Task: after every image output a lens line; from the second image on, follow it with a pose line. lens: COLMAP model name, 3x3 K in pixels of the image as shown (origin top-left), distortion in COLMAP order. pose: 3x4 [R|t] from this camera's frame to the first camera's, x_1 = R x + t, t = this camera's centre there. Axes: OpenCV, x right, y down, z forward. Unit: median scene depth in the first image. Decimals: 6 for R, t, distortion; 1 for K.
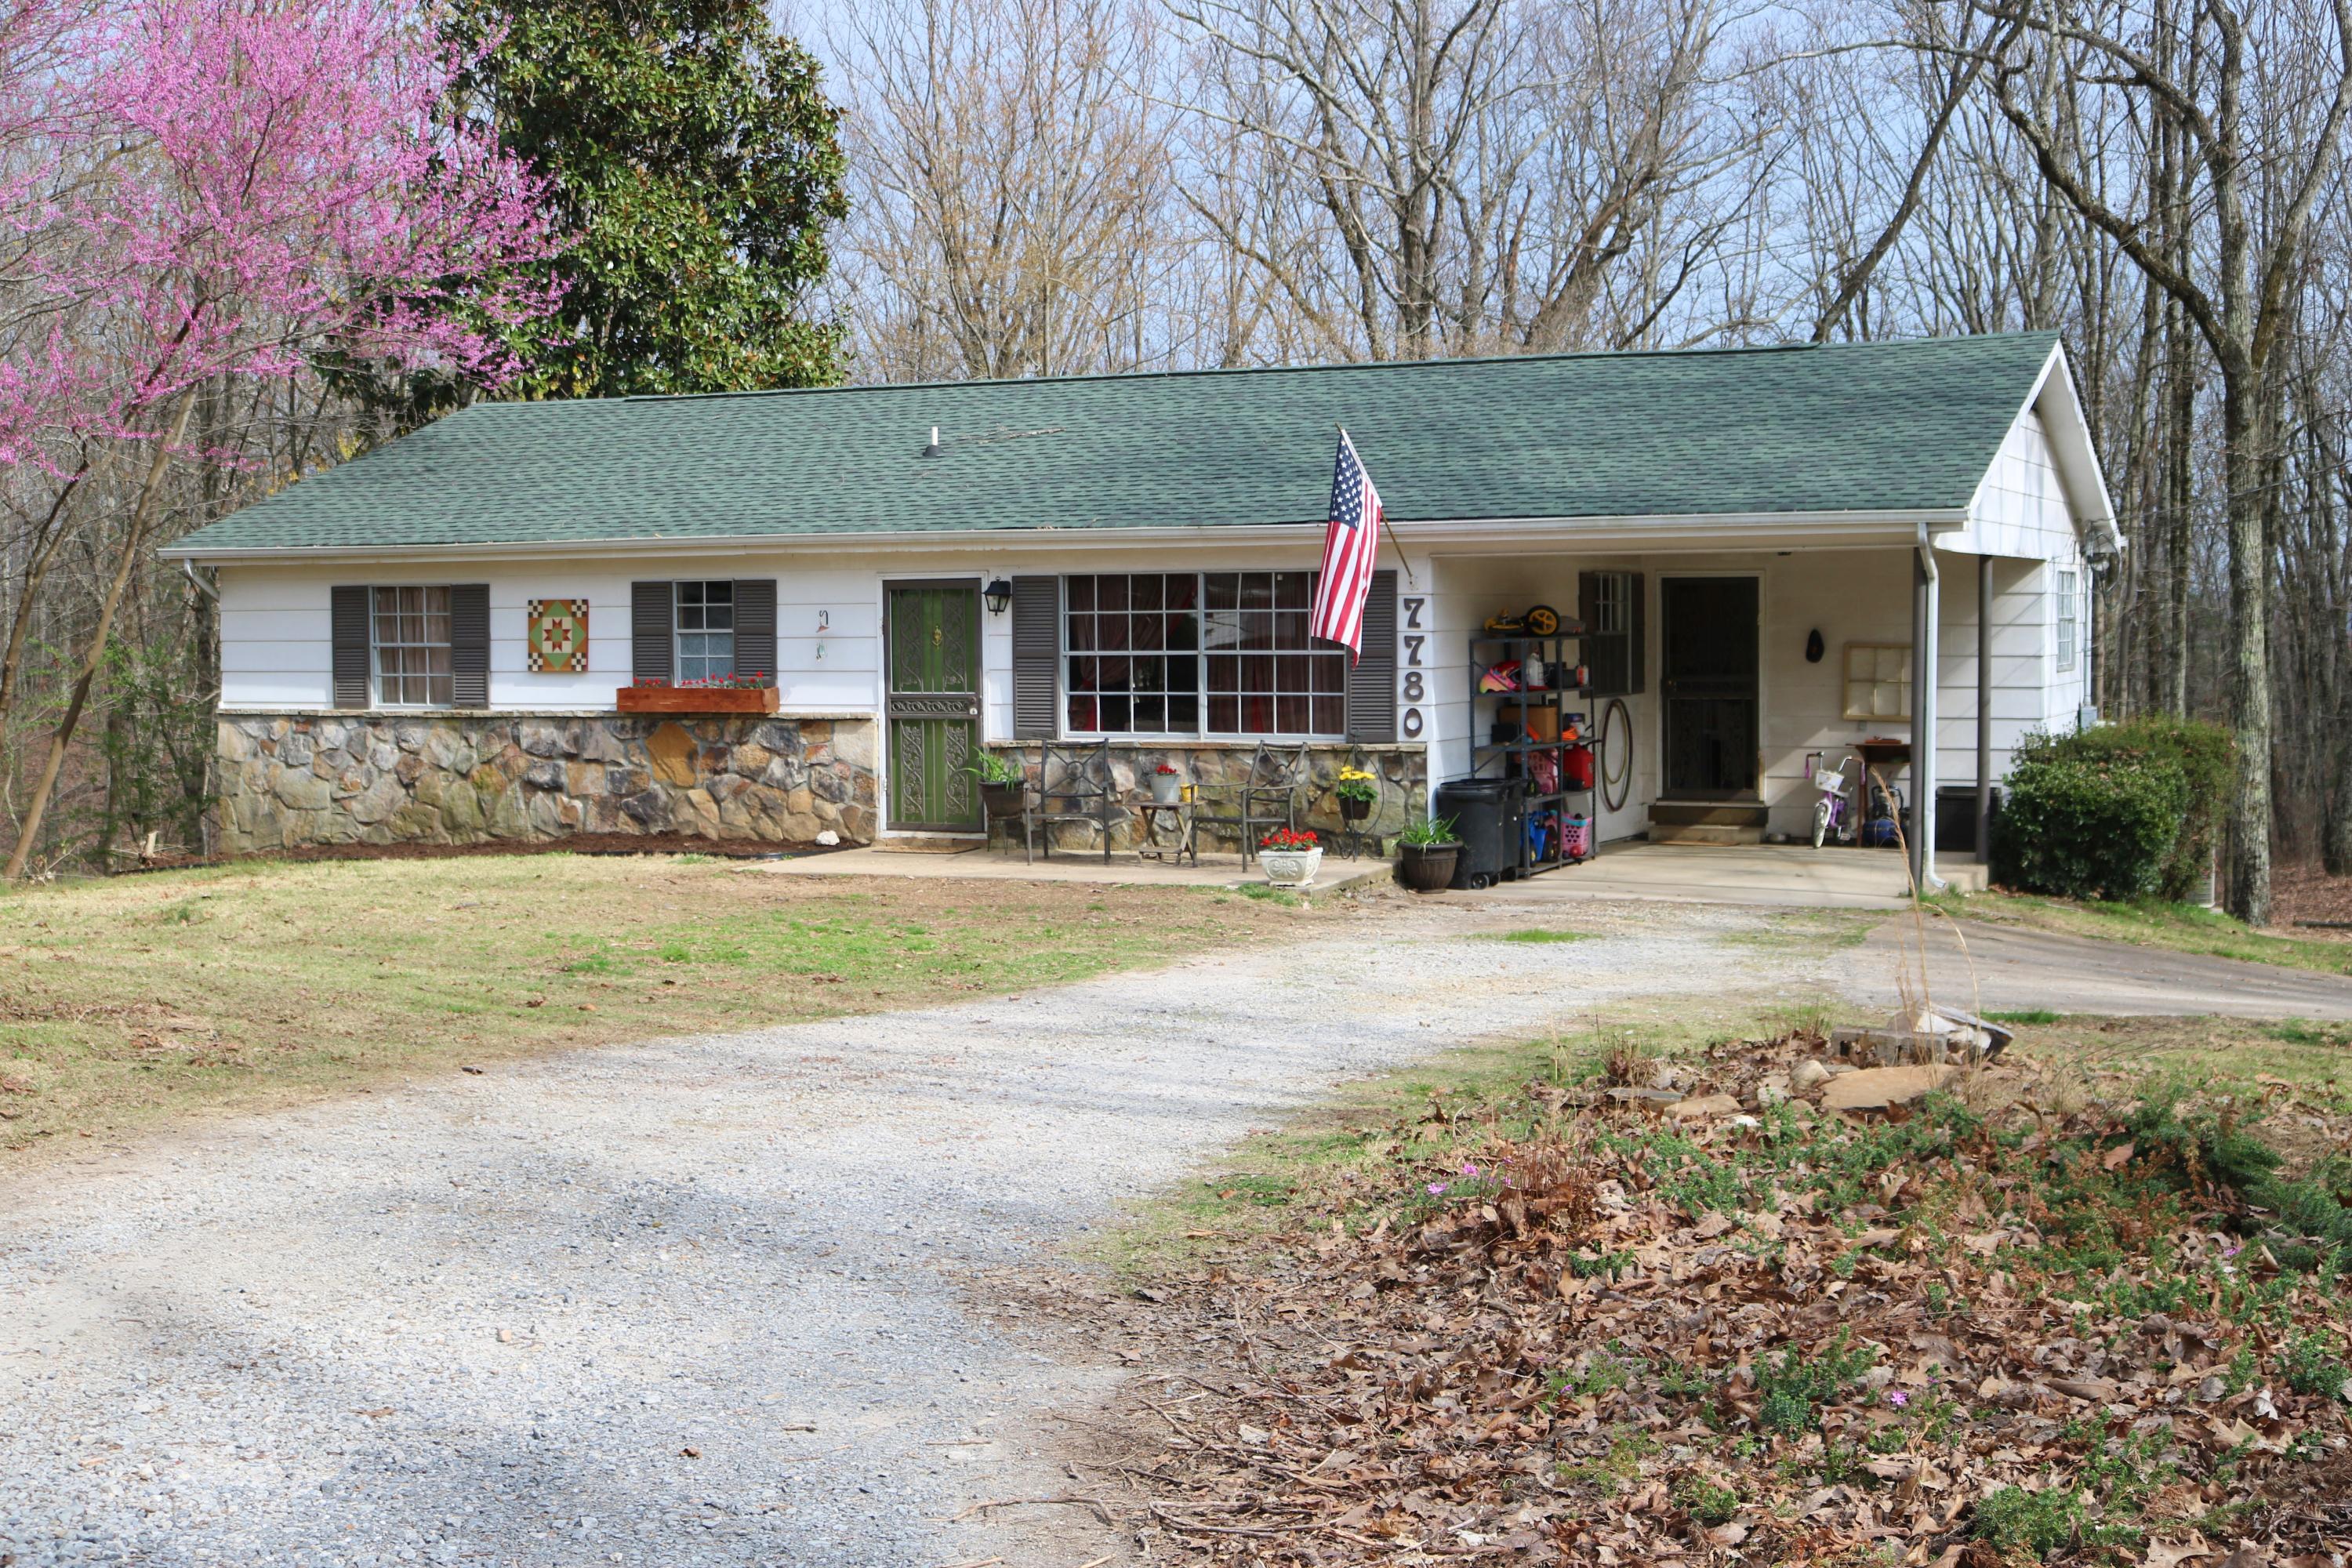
lens RADIAL K [[3109.5, 0, 1185.6], [0, 3109.5, 819.9], [0, 0, 1]] dist [-0.082556, 0.068640]
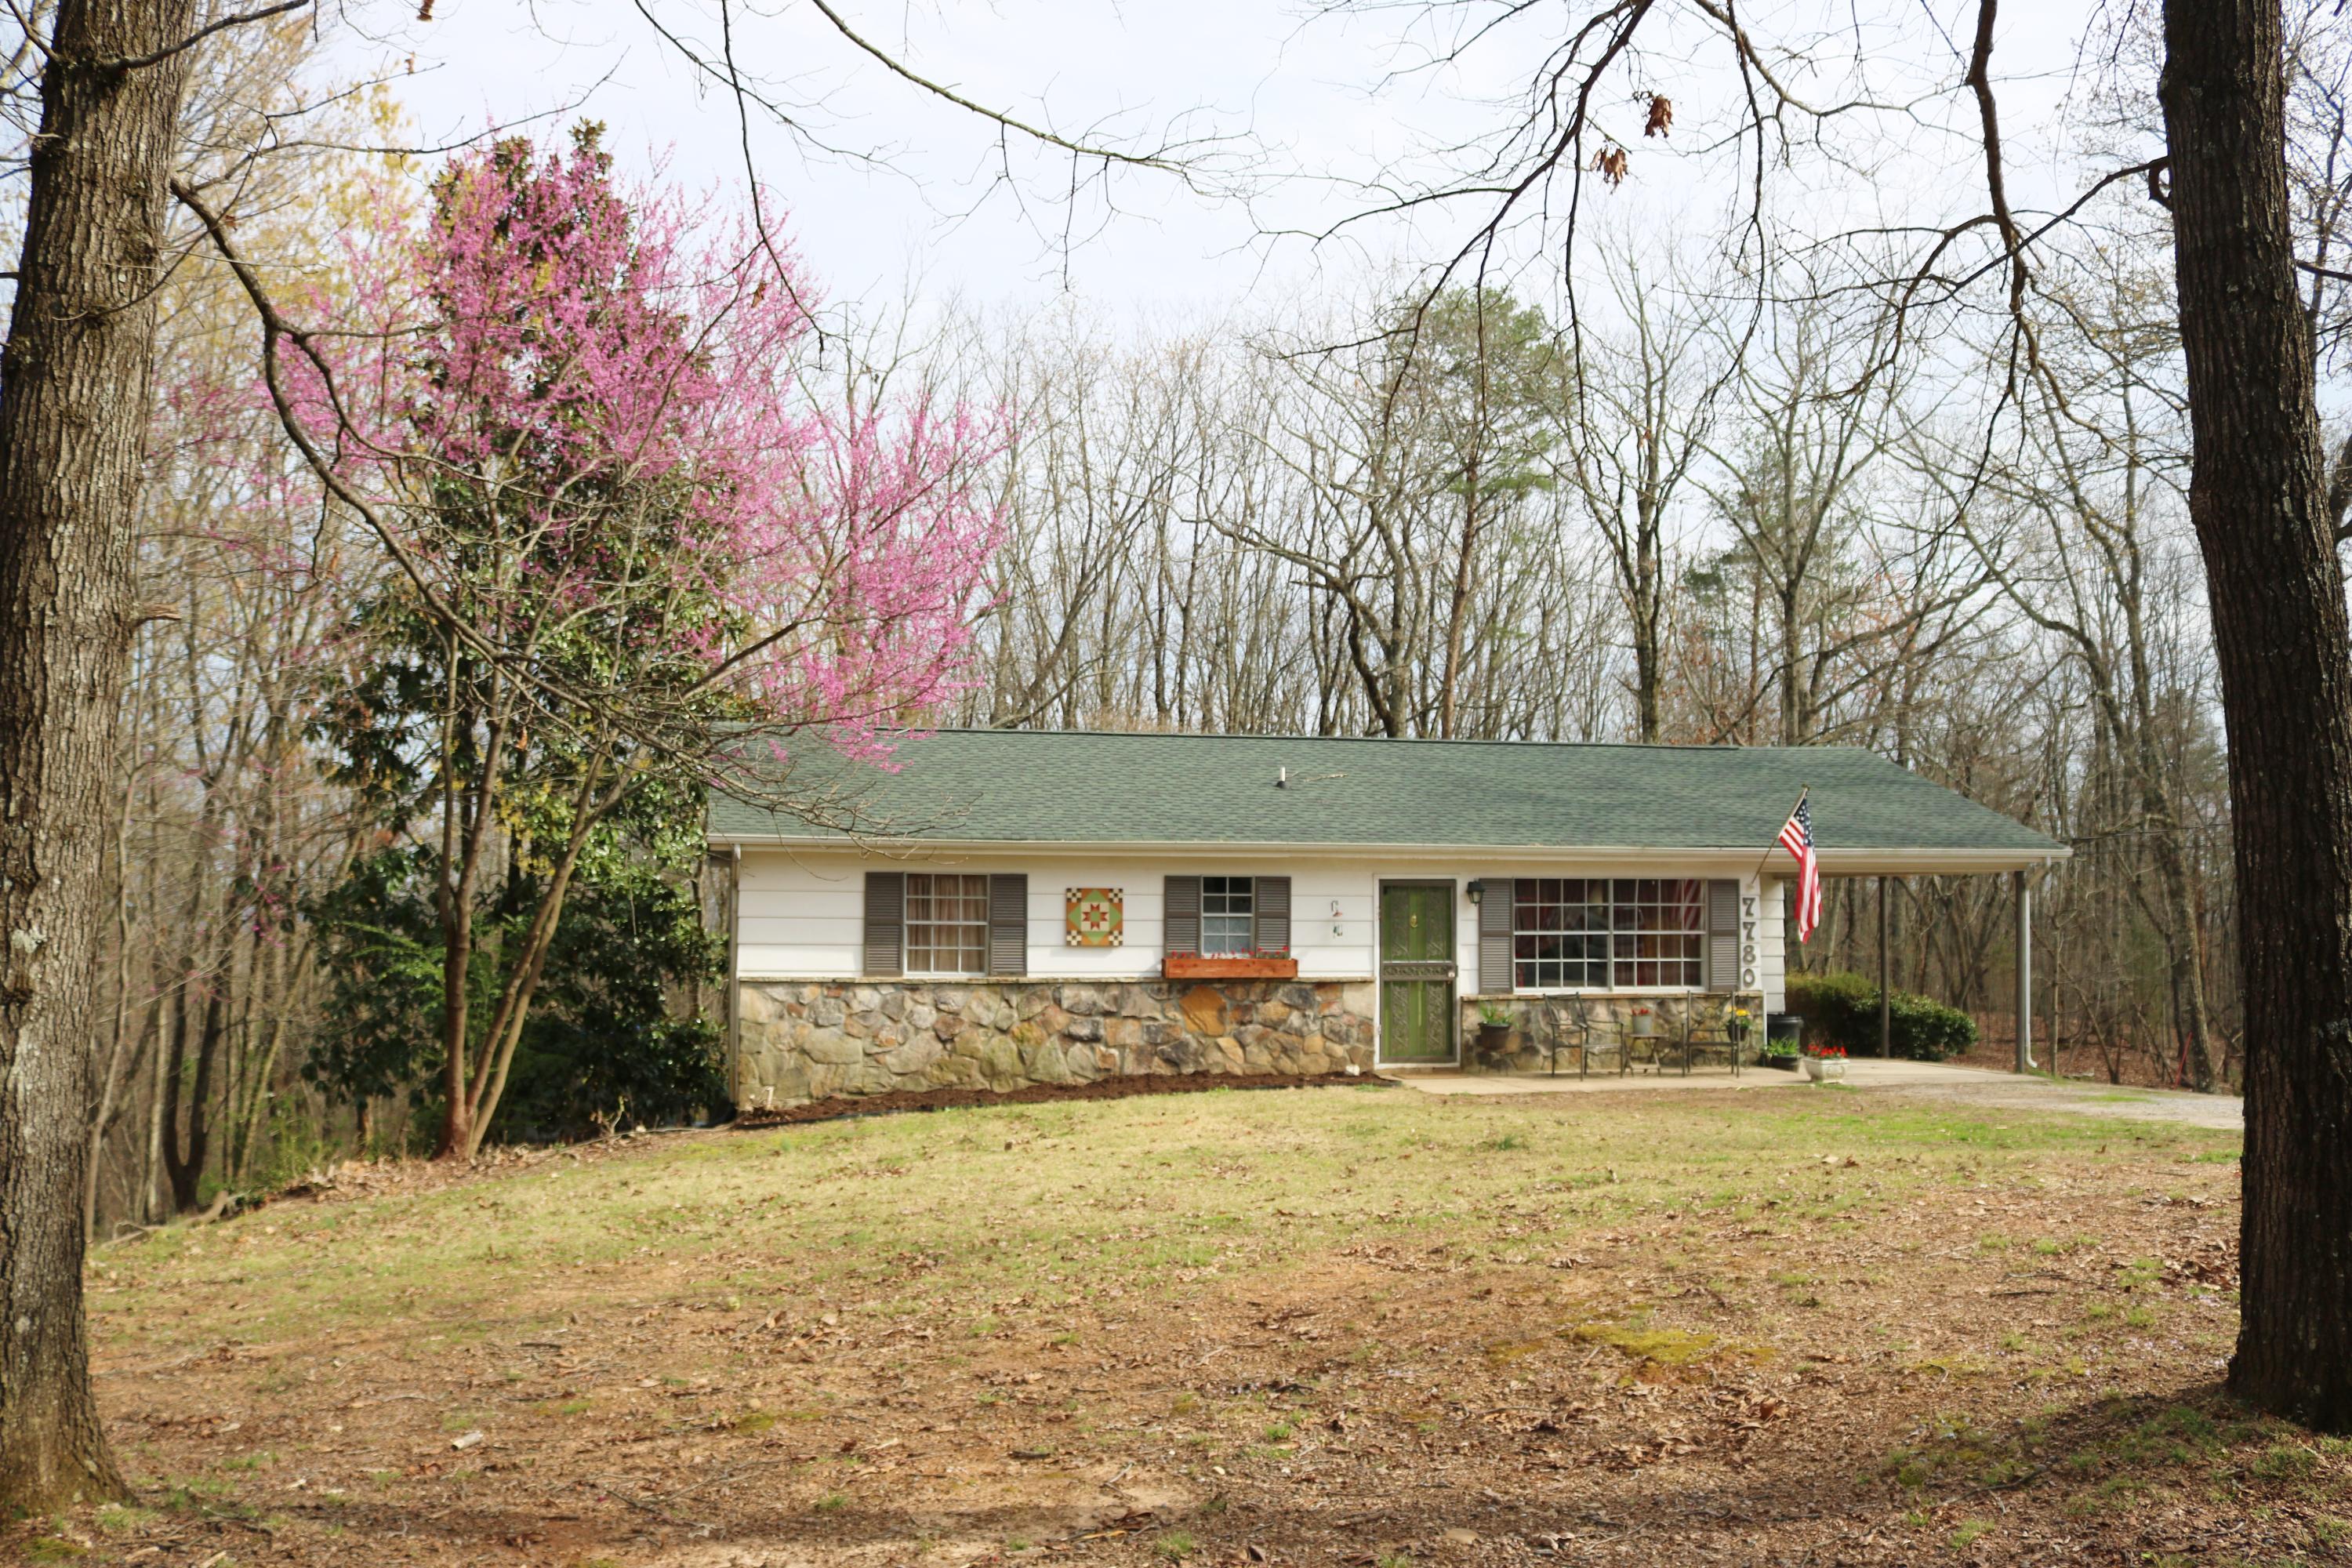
lens RADIAL K [[2120.8, 0, 1176.0], [0, 2120.8, 784.0], [0, 0, 1]] dist [-0.137034, 0.026153]
pose [[0.788704, 0.048457, 0.612861, -0.716629], [0.029335, 0.992787, -0.116248, -0.012688], [-0.614073, 0.109663, 0.781593, 0.313454]]
